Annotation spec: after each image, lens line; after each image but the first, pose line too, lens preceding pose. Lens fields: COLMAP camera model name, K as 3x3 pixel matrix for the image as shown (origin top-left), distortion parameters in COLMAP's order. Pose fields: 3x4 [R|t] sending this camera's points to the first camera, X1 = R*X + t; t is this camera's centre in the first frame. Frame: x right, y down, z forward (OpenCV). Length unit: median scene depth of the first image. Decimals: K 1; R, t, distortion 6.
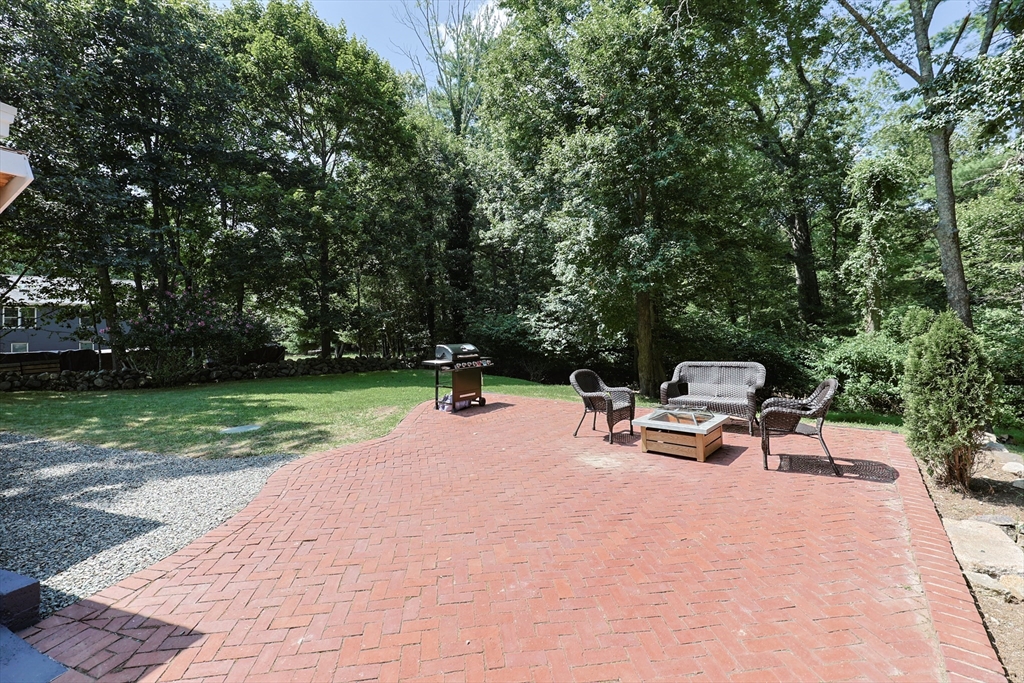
lens RADIAL K [[440.4, 0, 513.6], [0, 440.4, 318.8], [0, 0, 1]] dist [-0.002316, -0.001603]
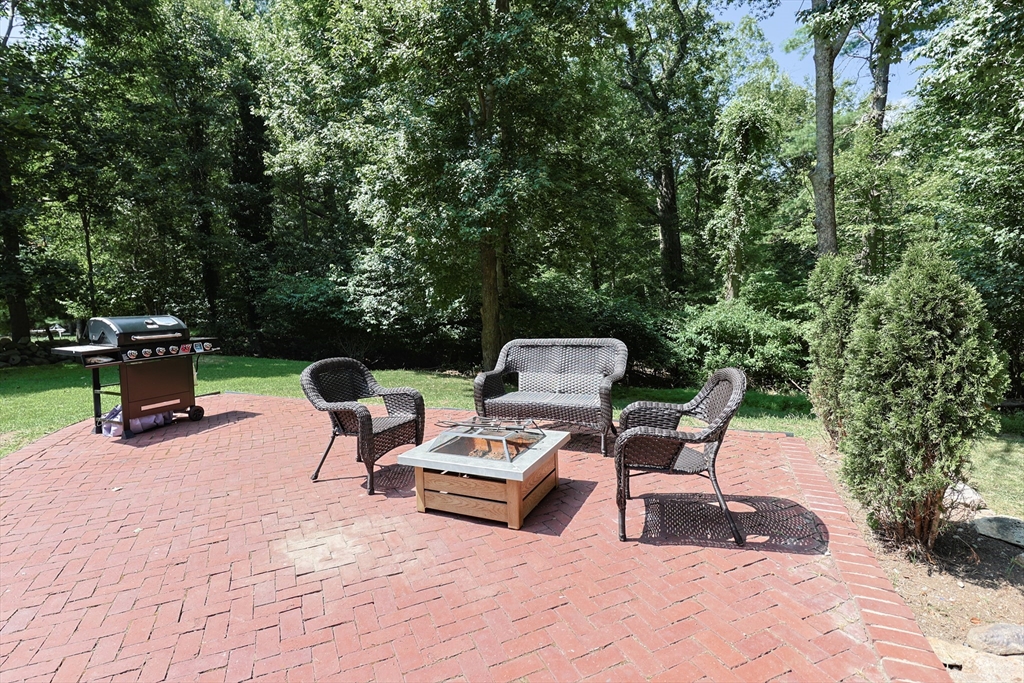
lens RADIAL K [[514.7, 0, 511.9], [0, 514.7, 343.3], [0, 0, 1]] dist [-0.003001, 0.000688]
pose [[0.955896, -0.025803, 0.292570, 0.086455], [-0.006248, 0.994122, 0.108089, 0.011774], [-0.293639, -0.105150, 0.950116, 0.151563]]
